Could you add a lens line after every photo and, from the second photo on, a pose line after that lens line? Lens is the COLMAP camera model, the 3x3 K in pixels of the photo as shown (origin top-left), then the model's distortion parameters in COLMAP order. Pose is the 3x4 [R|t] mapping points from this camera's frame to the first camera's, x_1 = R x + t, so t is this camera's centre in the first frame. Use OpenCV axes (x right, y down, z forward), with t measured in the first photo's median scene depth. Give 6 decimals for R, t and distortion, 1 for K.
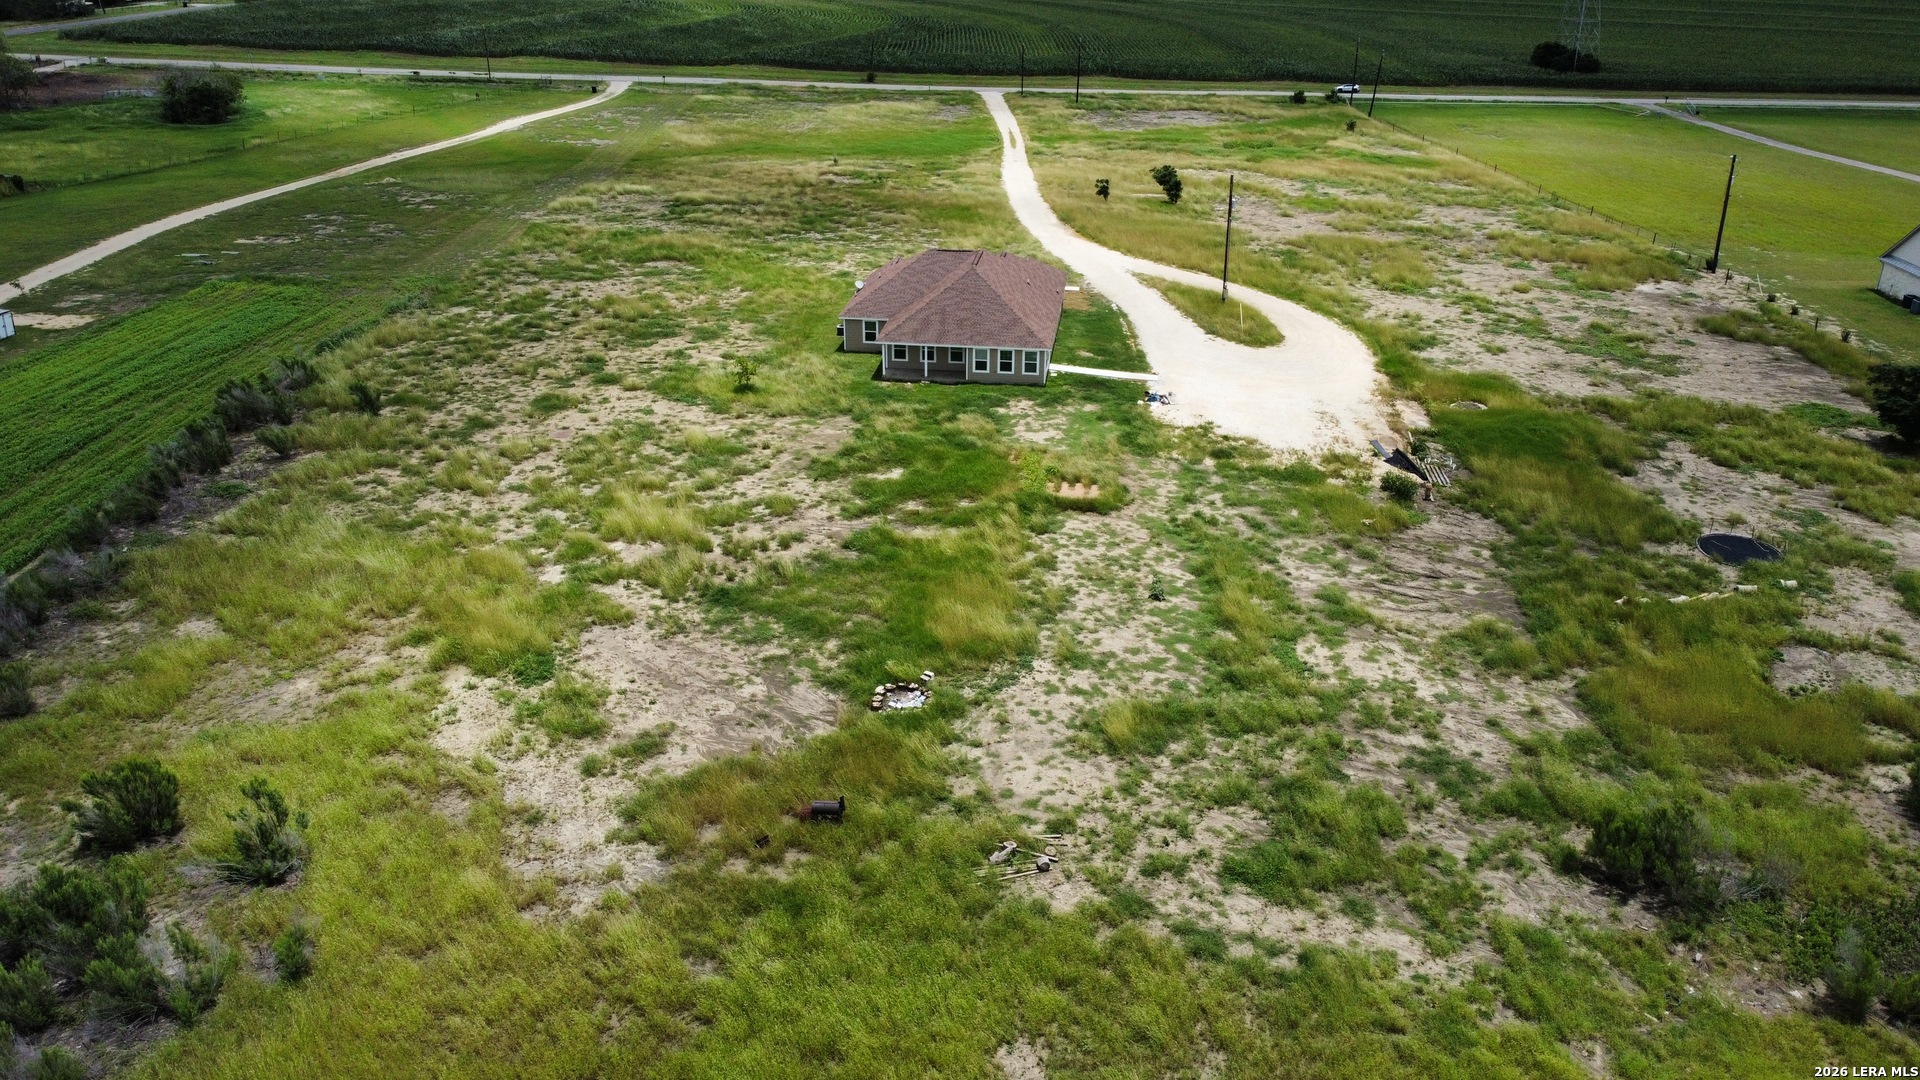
lens RADIAL K [[1451.1, 0, 960.0], [0, 1451.1, 540.0], [0, 0, 1]] dist [-0.002537, -0.003113]
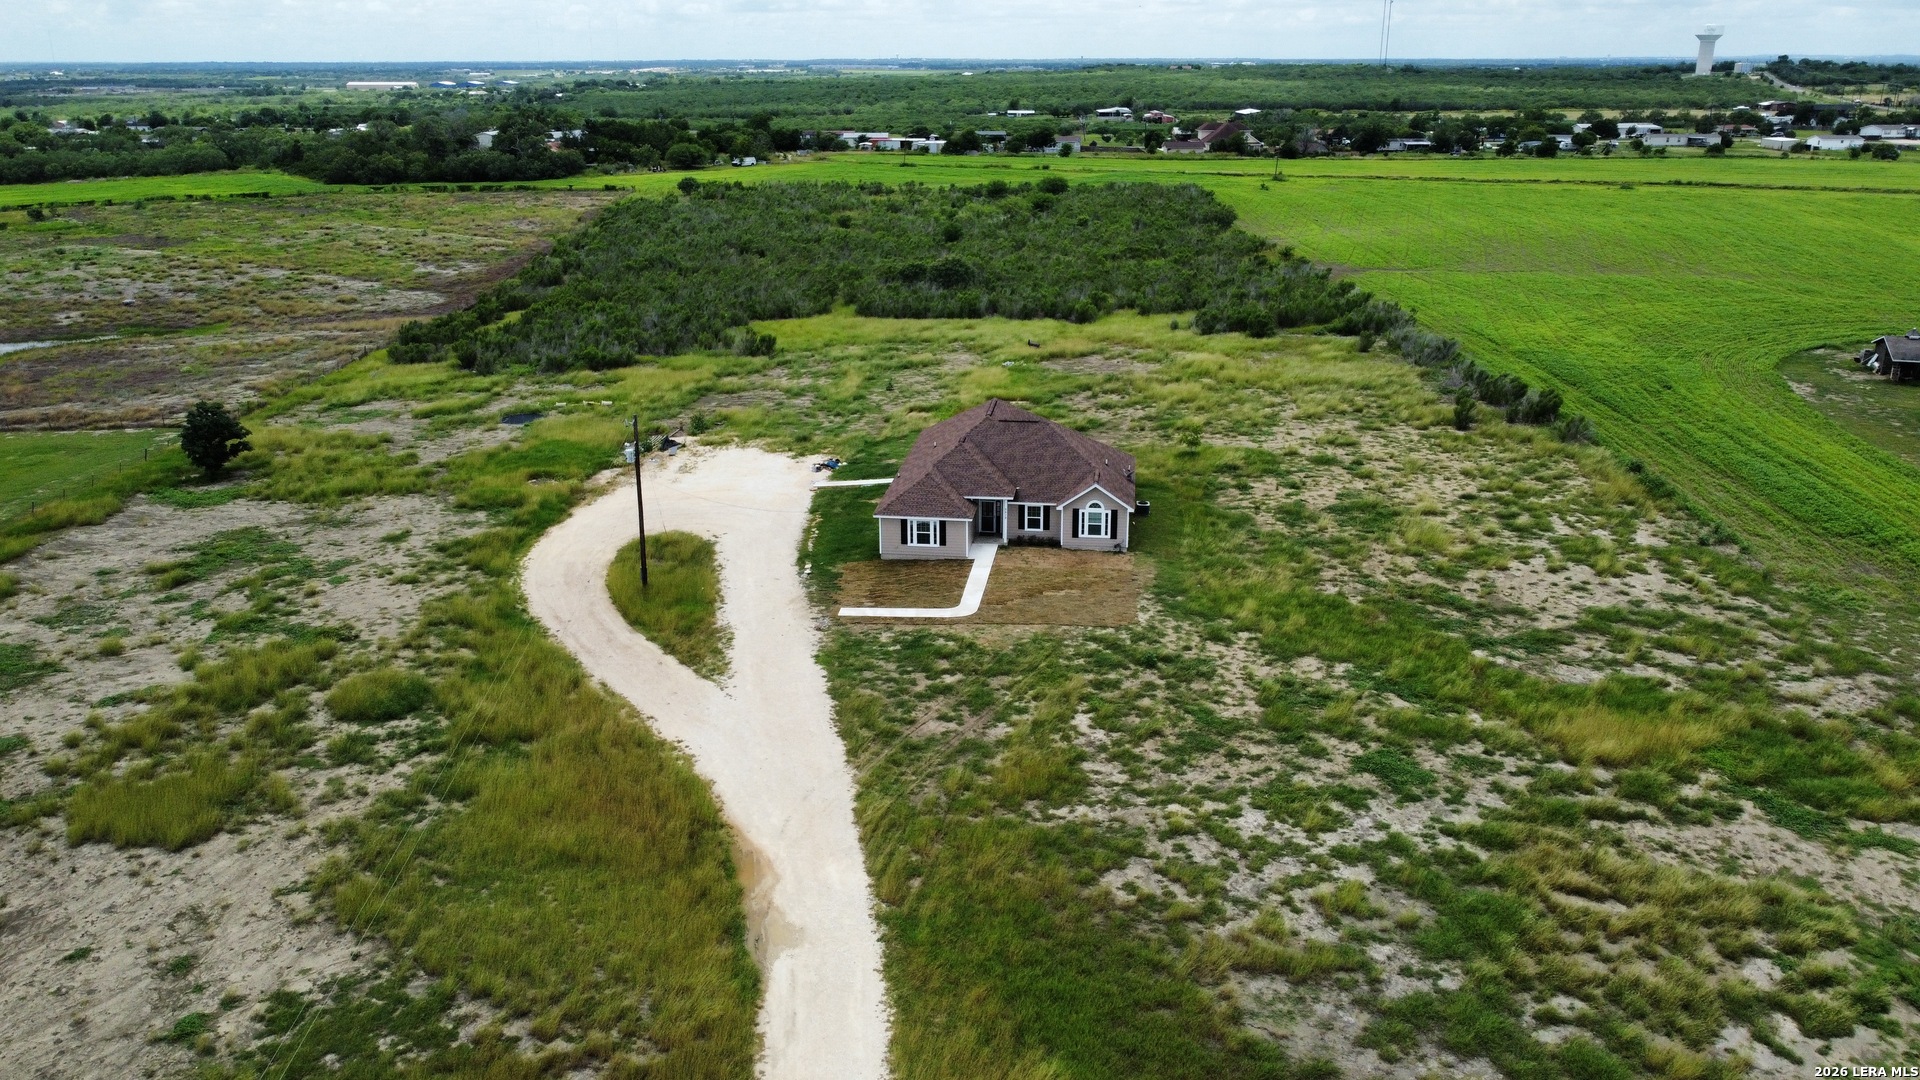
lens RADIAL K [[1451.1, 0, 960.0], [0, 1451.1, 540.0], [0, 0, 1]] dist [-0.002537, -0.003113]
pose [[-0.999983, 0.001327, -0.005744, 0.036652], [-0.002925, 0.734279, 0.678842, -0.748553], [0.005119, 0.678847, -0.734262, 1.703698]]
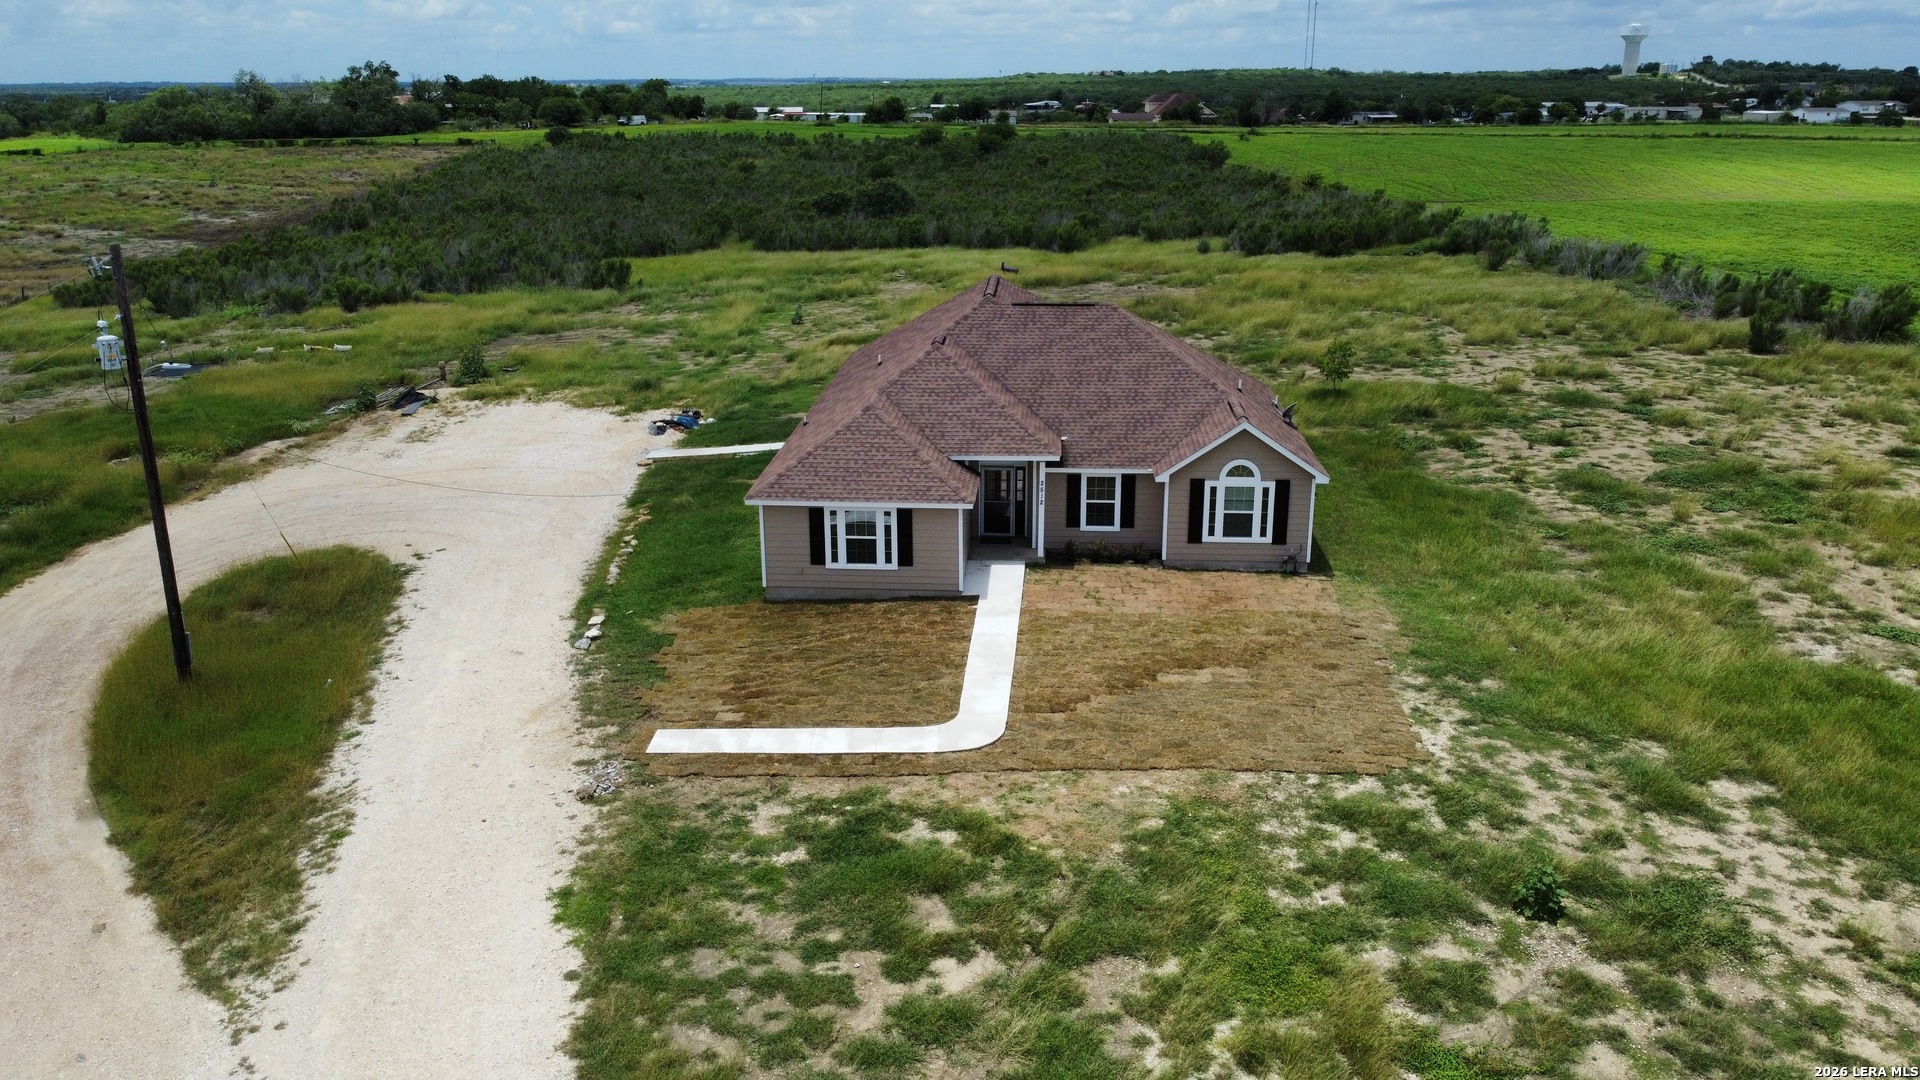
lens RADIAL K [[1451.1, 0, 960.0], [0, 1451.1, 540.0], [0, 0, 1]] dist [-0.002537, -0.003113]
pose [[-0.998179, 0.019679, -0.057015, 0.048741], [-0.023544, 0.743154, 0.668706, -0.433656], [0.055530, 0.668831, -0.741338, 1.364985]]
